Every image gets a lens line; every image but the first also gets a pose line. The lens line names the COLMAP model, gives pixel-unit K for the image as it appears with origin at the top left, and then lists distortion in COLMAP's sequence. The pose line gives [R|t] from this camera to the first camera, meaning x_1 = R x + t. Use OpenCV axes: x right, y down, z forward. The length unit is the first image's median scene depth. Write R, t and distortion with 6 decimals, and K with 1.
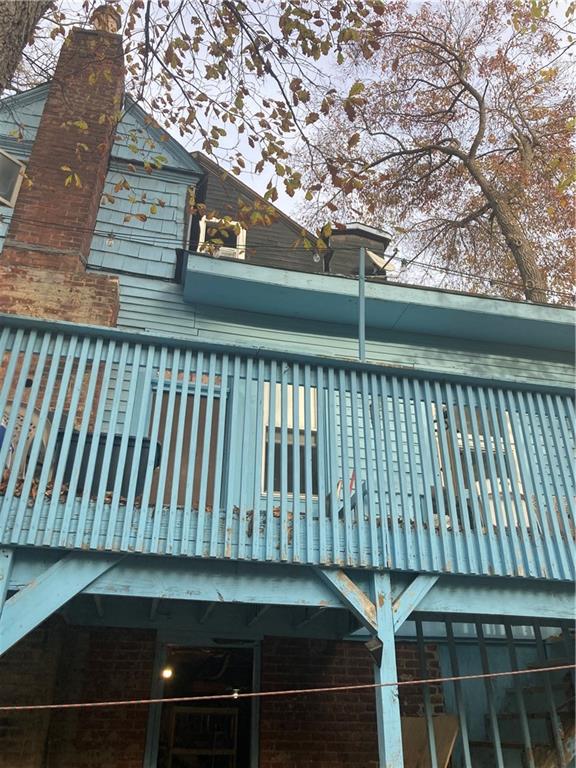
lens RADIAL K [[594.7, 0, 290.3], [0, 594.7, 373.7], [0, 0, 1]] dist [0.005021, -0.008703]
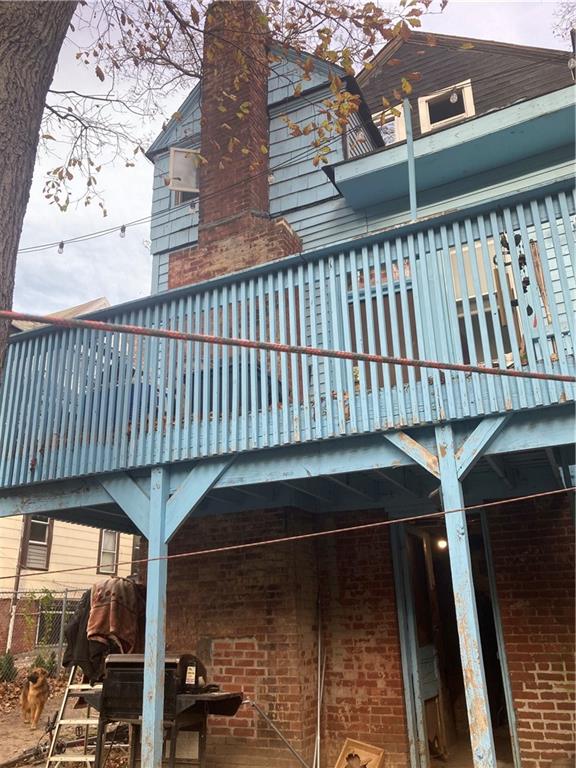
lens RADIAL K [[594.7, 0, 290.3], [0, 594.7, 373.7], [0, 0, 1]] dist [0.005021, -0.008703]
pose [[0.793369, -0.257346, -0.551670, 0.505727], [0.344382, 0.937027, 0.058154, 0.096543], [0.501963, -0.236123, 0.832033, 0.037641]]
